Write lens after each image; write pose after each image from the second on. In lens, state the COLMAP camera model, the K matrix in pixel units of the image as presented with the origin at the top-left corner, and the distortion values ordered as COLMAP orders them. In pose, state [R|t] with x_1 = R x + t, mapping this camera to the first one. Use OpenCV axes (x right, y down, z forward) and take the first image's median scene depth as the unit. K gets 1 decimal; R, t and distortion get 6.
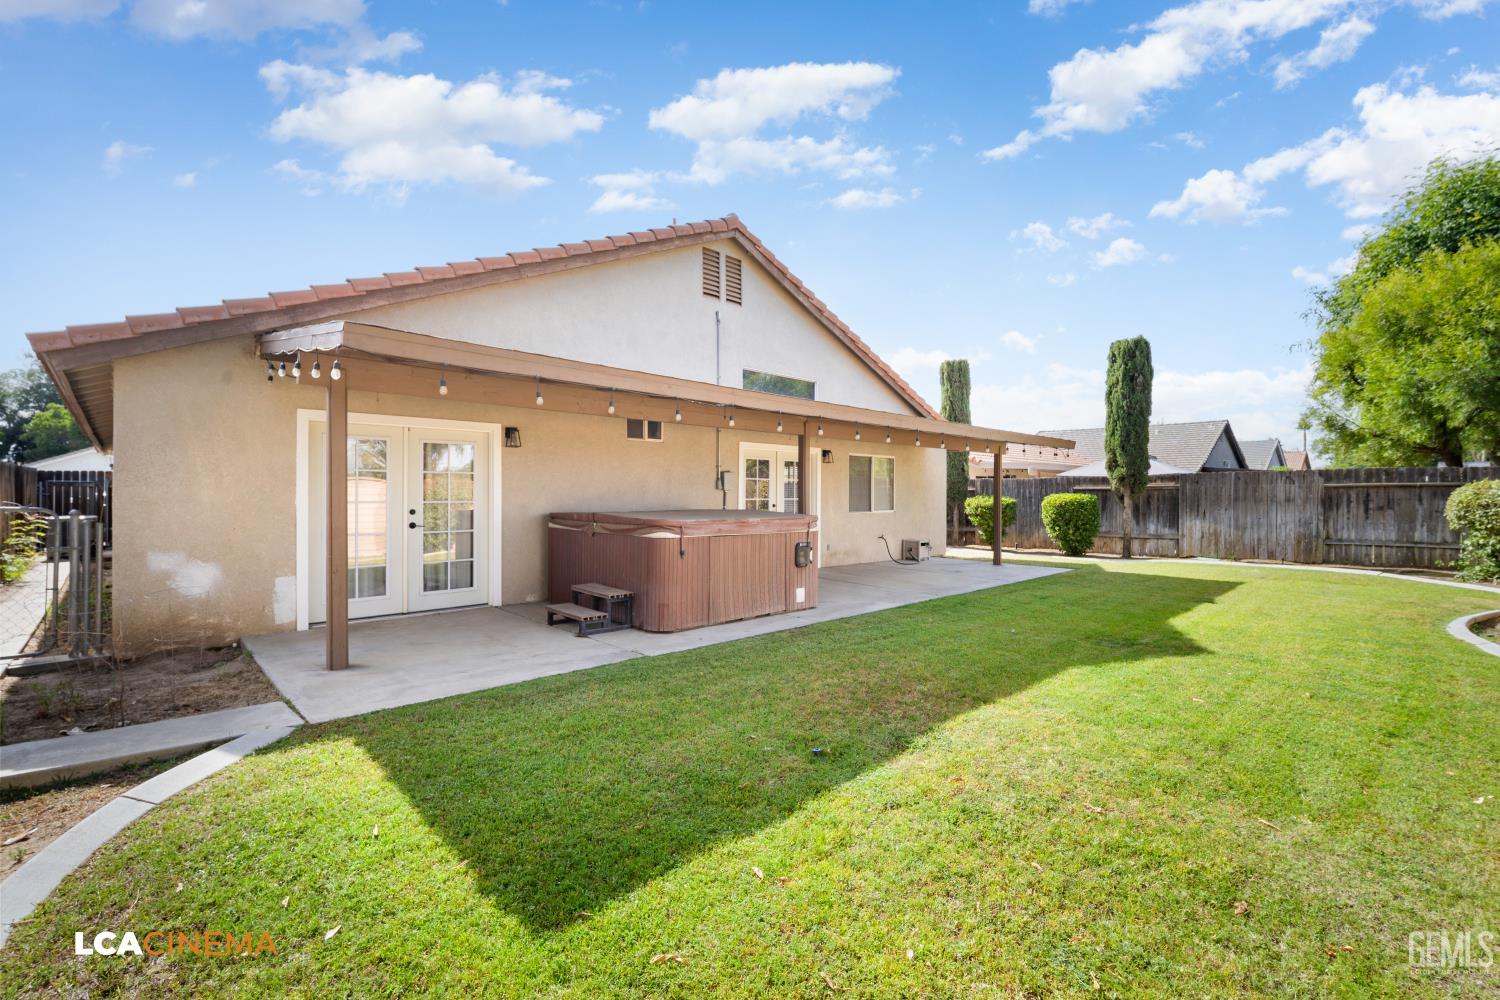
lens RADIAL K [[645.7, 0, 754.2], [0, 645.7, 492.9], [0, 0, 1]] dist [-0.017802, 0.000844]
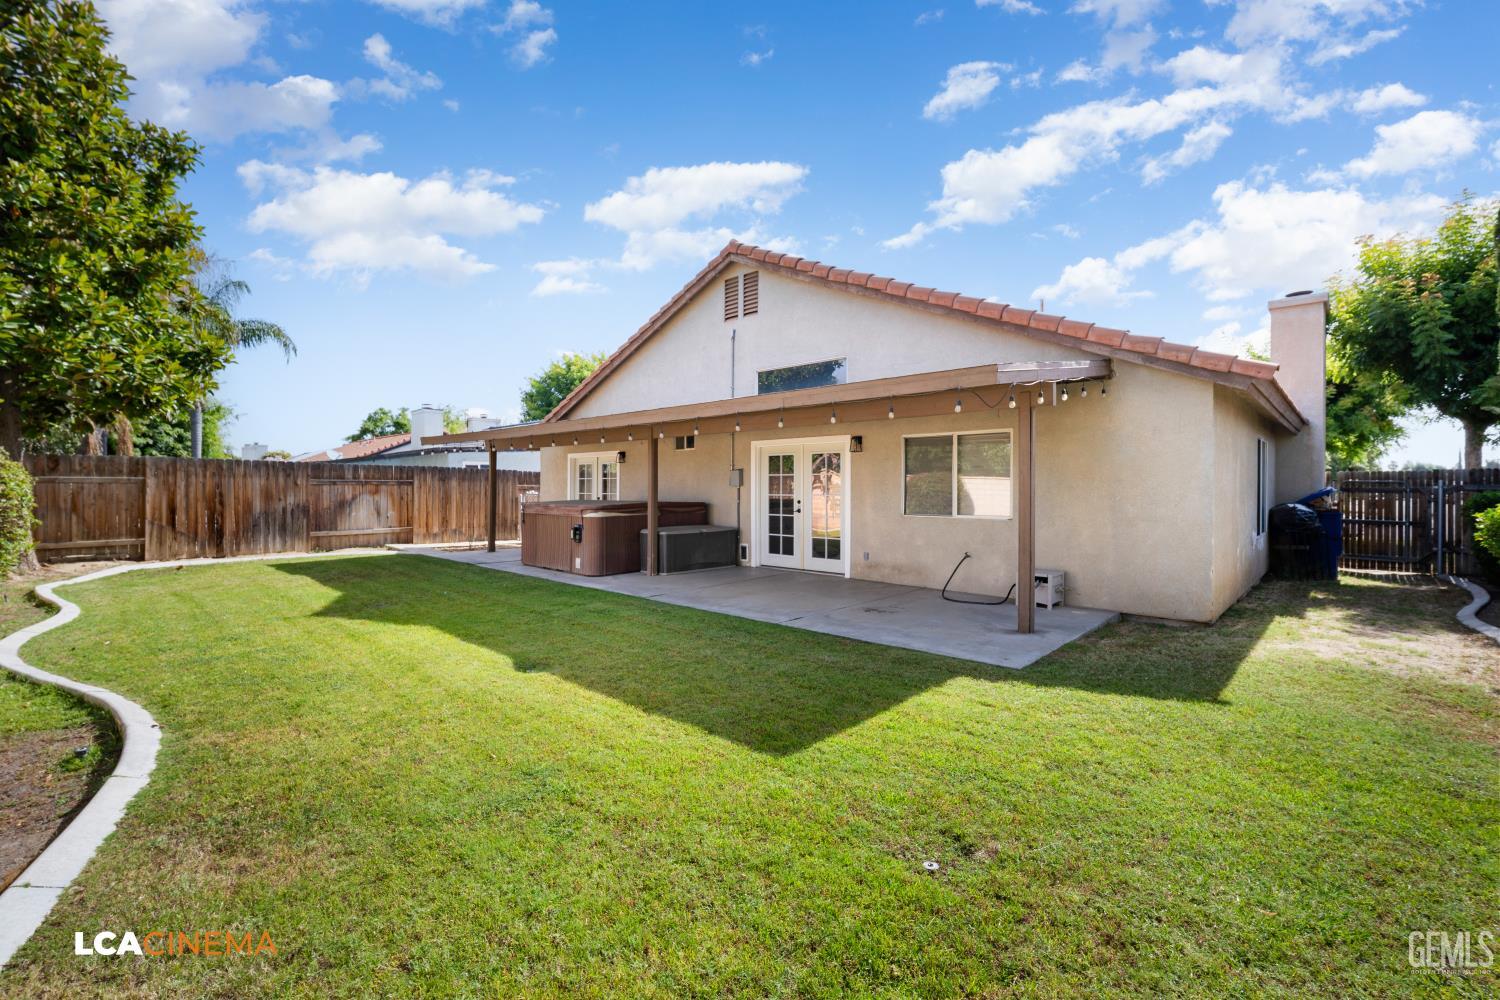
lens RADIAL K [[645.7, 0, 757.6], [0, 645.7, 500.5], [0, 0, 1]] dist [-0.017802, 0.000844]
pose [[0.049511, 0.016584, -0.998636, 1.062058], [0.001461, 0.999860, 0.016677, 0.001801], [0.998773, -0.002285, 0.049479, 0.956907]]
